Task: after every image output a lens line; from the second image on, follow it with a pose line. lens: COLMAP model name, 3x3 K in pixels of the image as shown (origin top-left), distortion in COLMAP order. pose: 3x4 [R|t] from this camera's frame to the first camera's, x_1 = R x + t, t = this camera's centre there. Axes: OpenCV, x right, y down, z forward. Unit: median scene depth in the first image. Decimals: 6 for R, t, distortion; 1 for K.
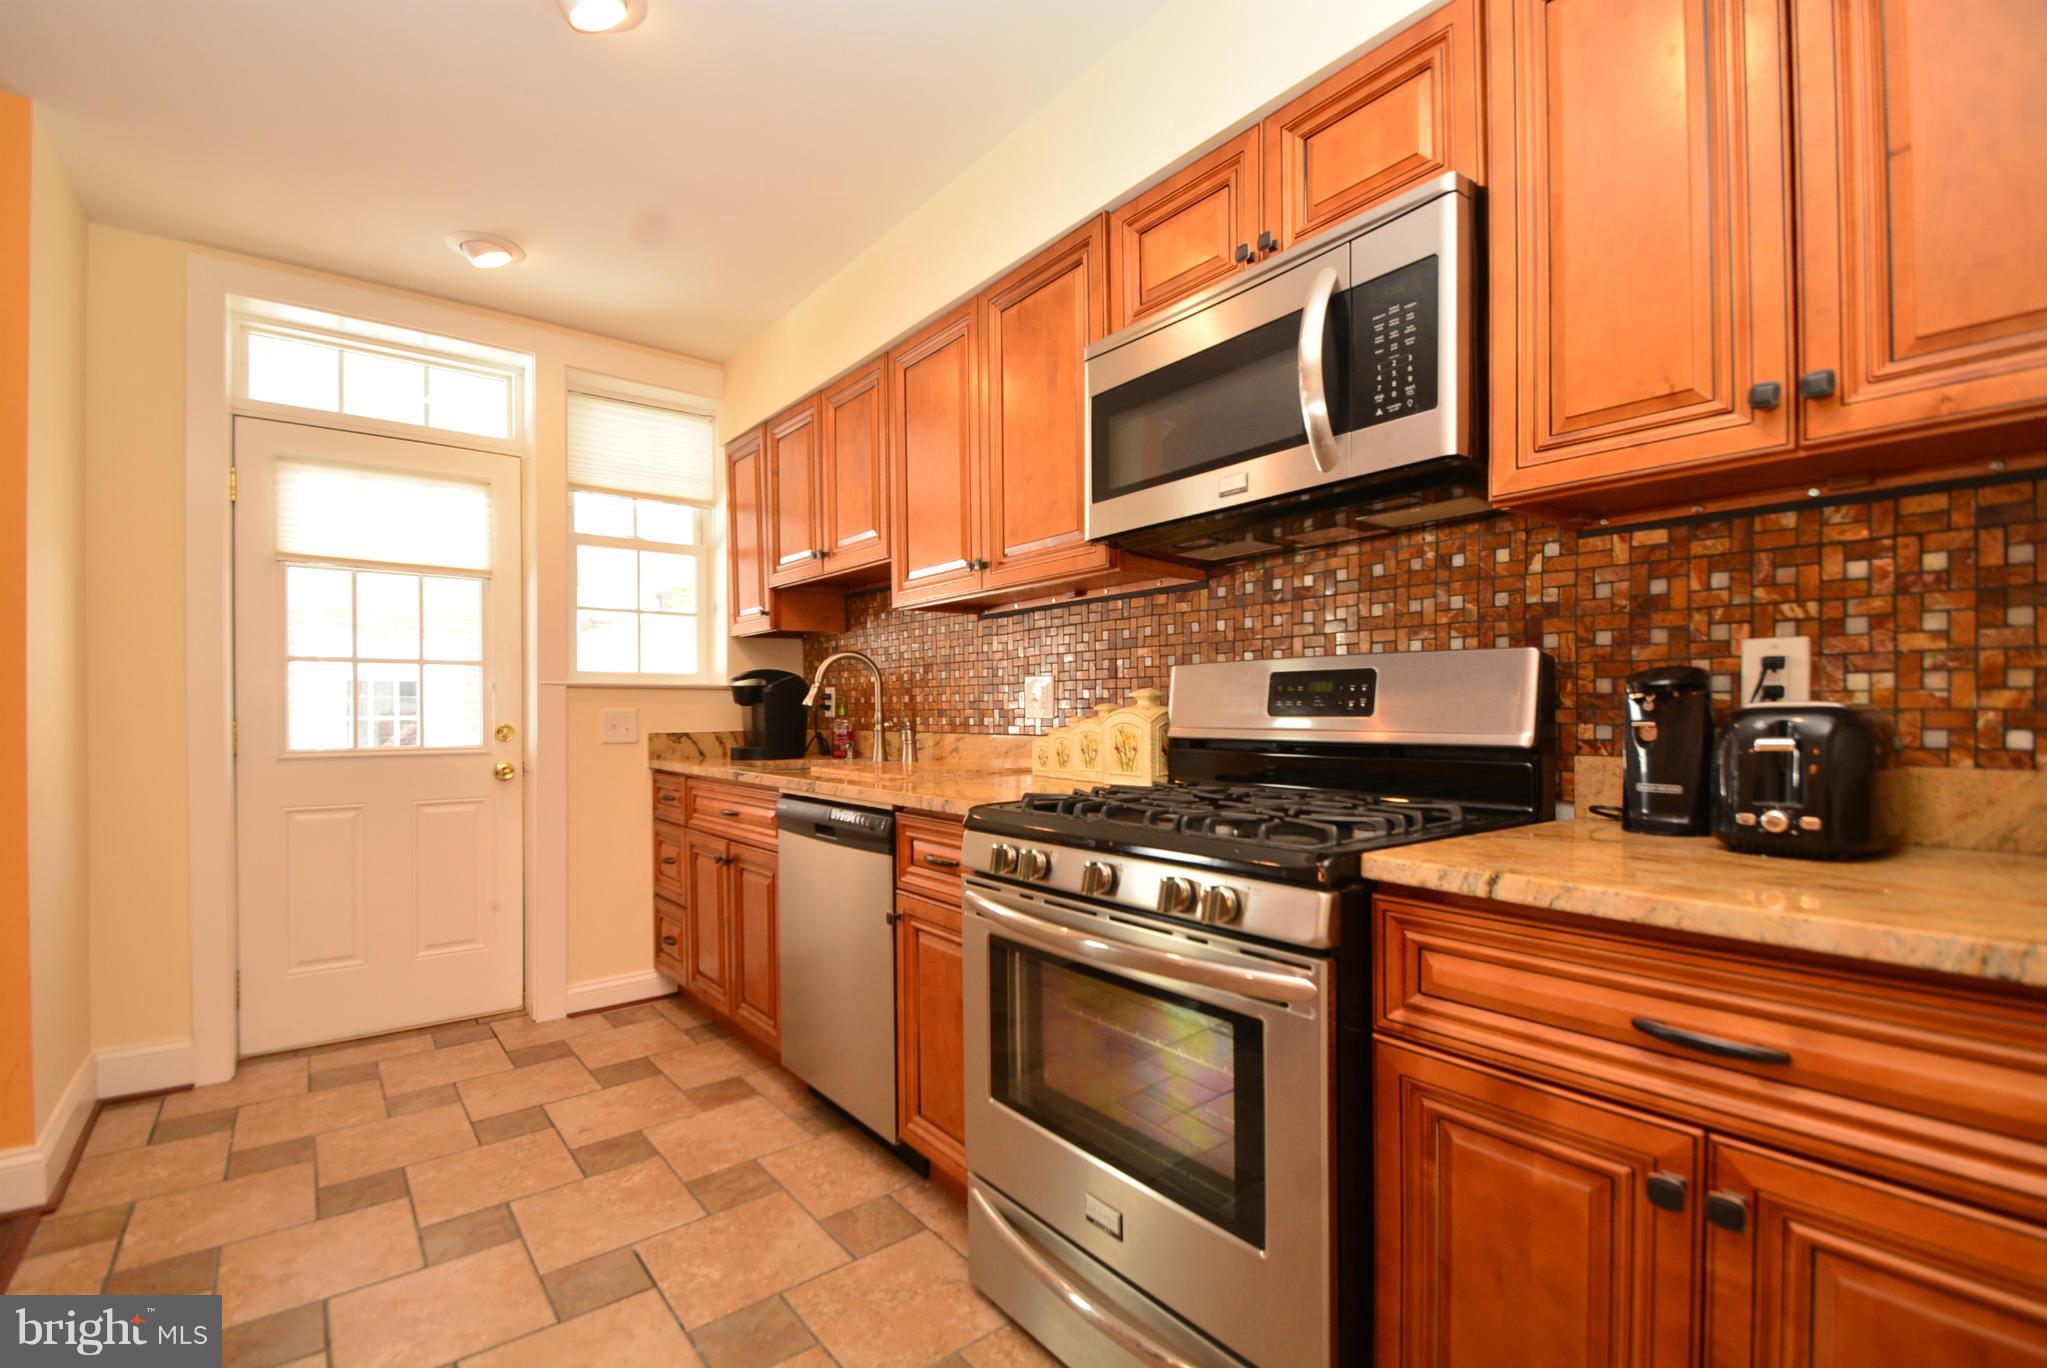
lens RADIAL K [[902.3, 0, 995.0], [0, 902.3, 714.9], [0, 0, 1]] dist [0.017480, -0.016704]
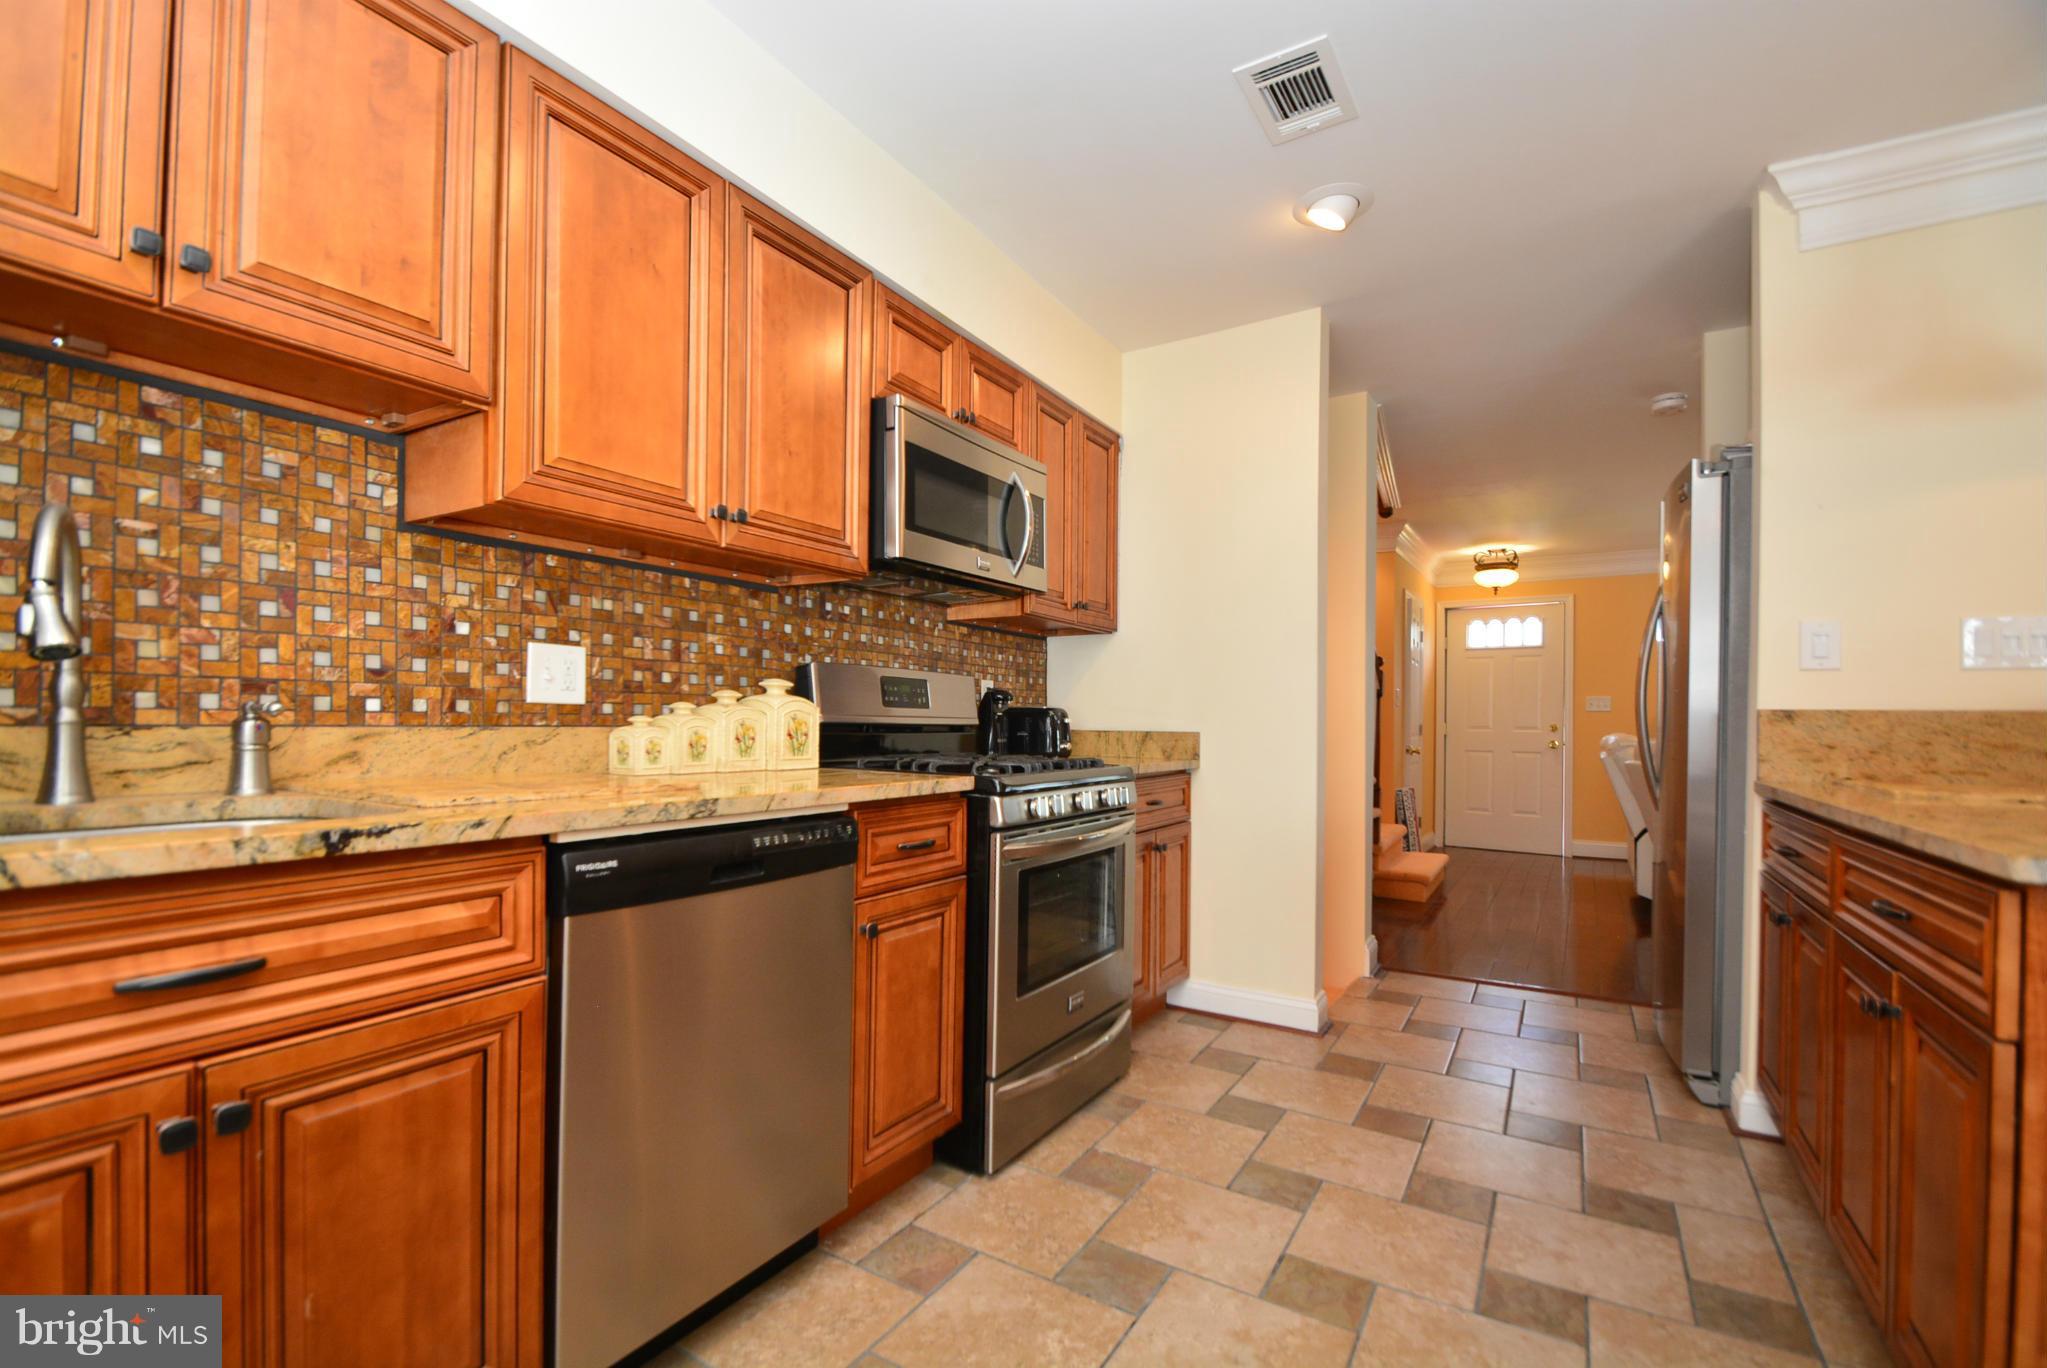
lens RADIAL K [[902.3, 0, 995.0], [0, 902.3, 714.9], [0, 0, 1]] dist [0.017480, -0.016704]
pose [[-0.340749, 0.008564, 0.940115, -0.835477], [-0.004326, 0.999934, -0.010677, 0.021581], [-0.940144, -0.007705, -0.340689, 1.015176]]
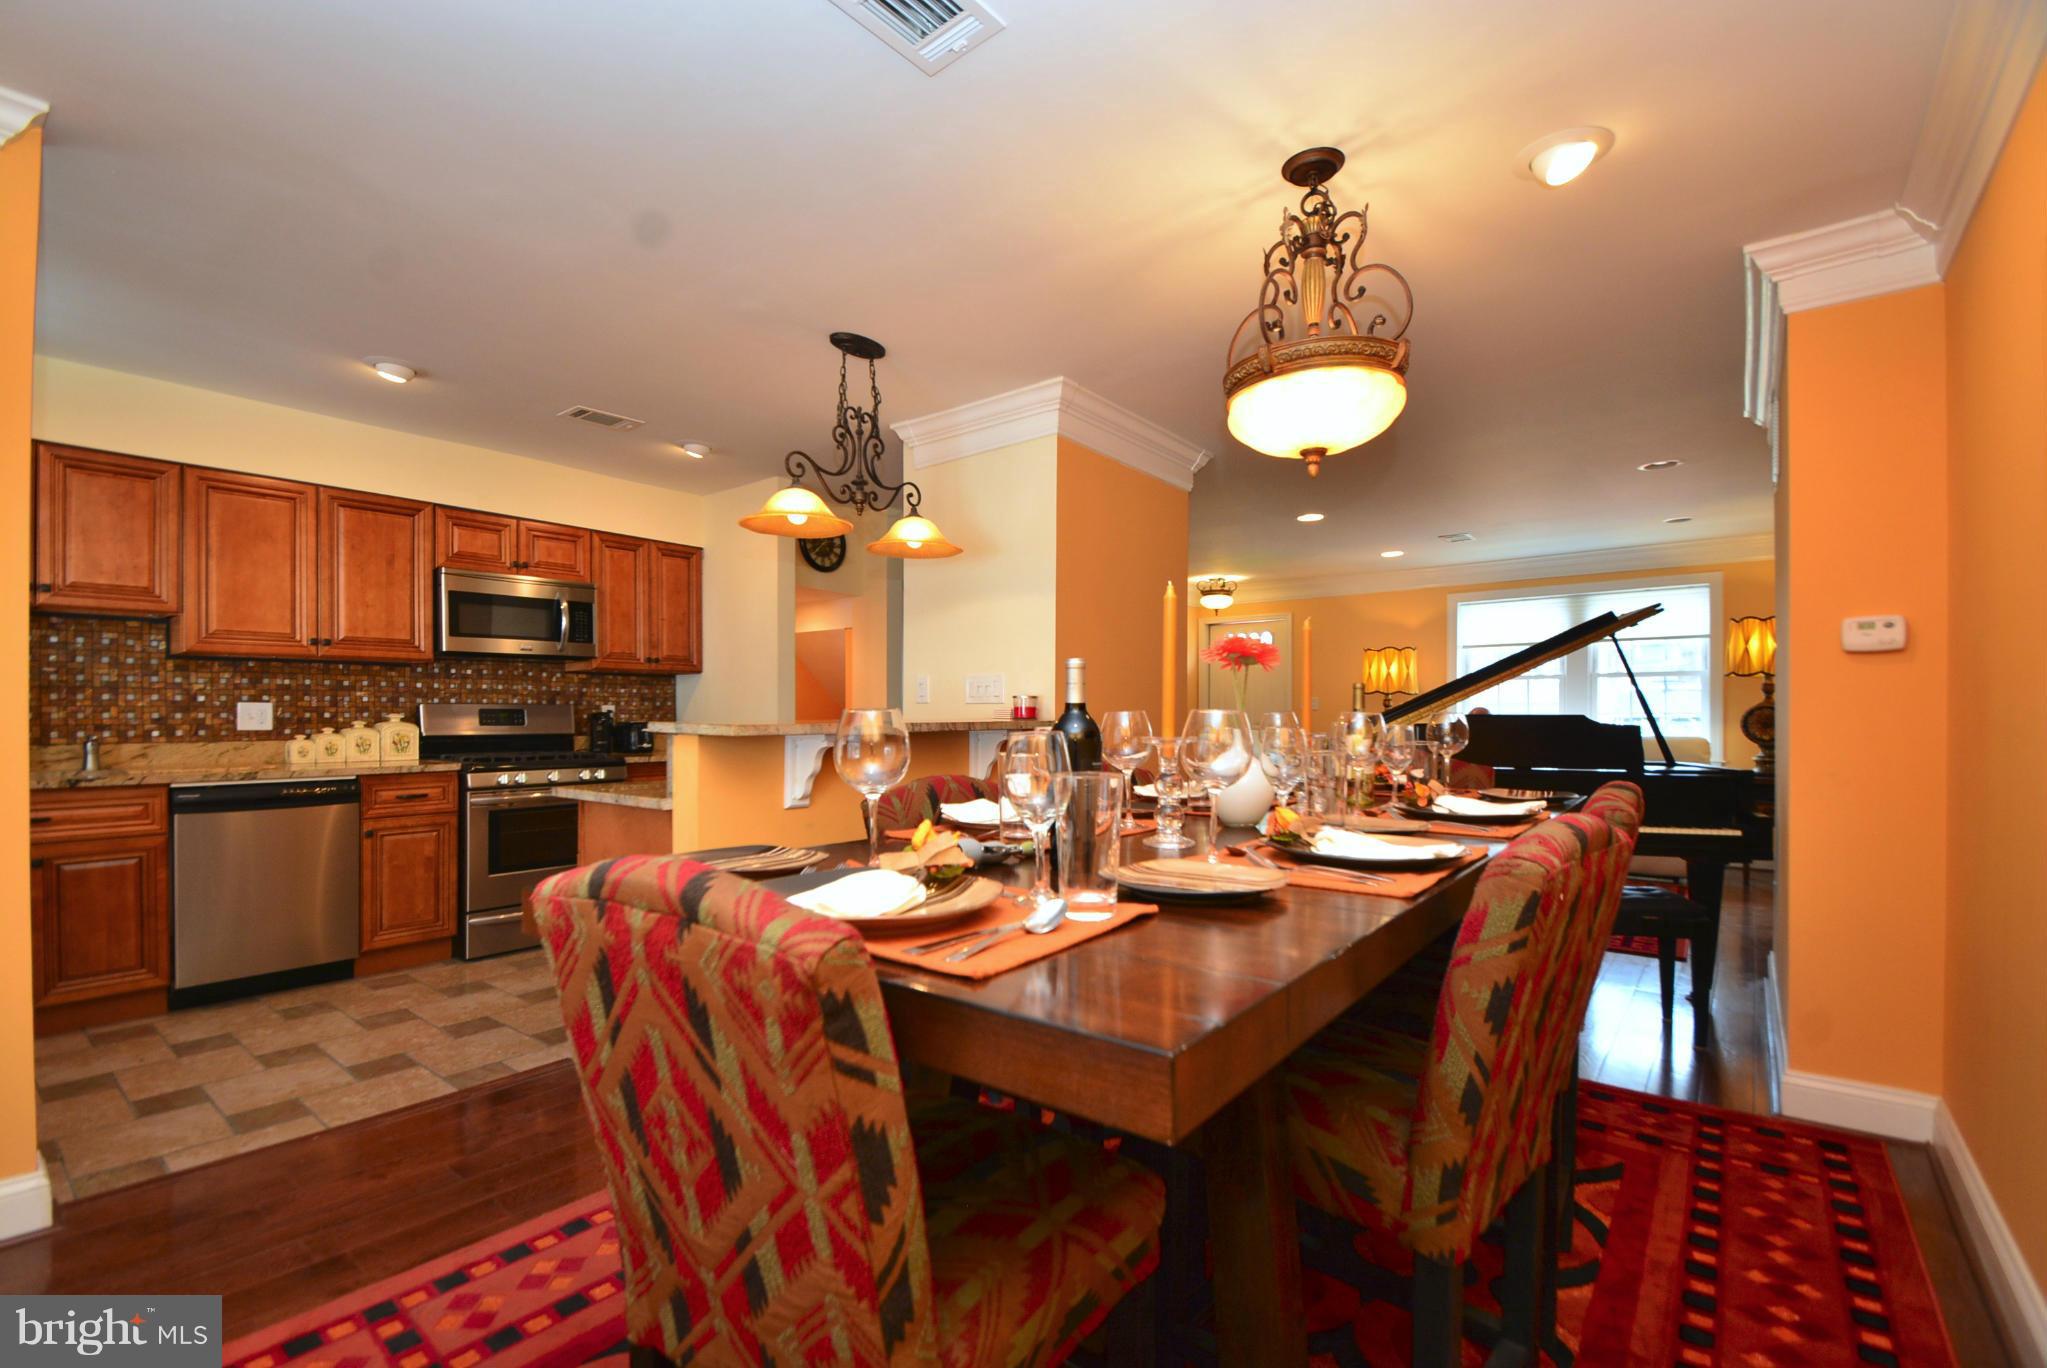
lens RADIAL K [[904.5, 0, 992.0], [0, 904.5, 711.4], [0, 0, 1]] dist [0.025248, -0.023145]
pose [[-0.225970, 0.007017, 0.974109, -1.959485], [0.005678, 0.999967, -0.005886, -0.012829], [-0.974118, 0.004201, -0.226002, 0.129382]]
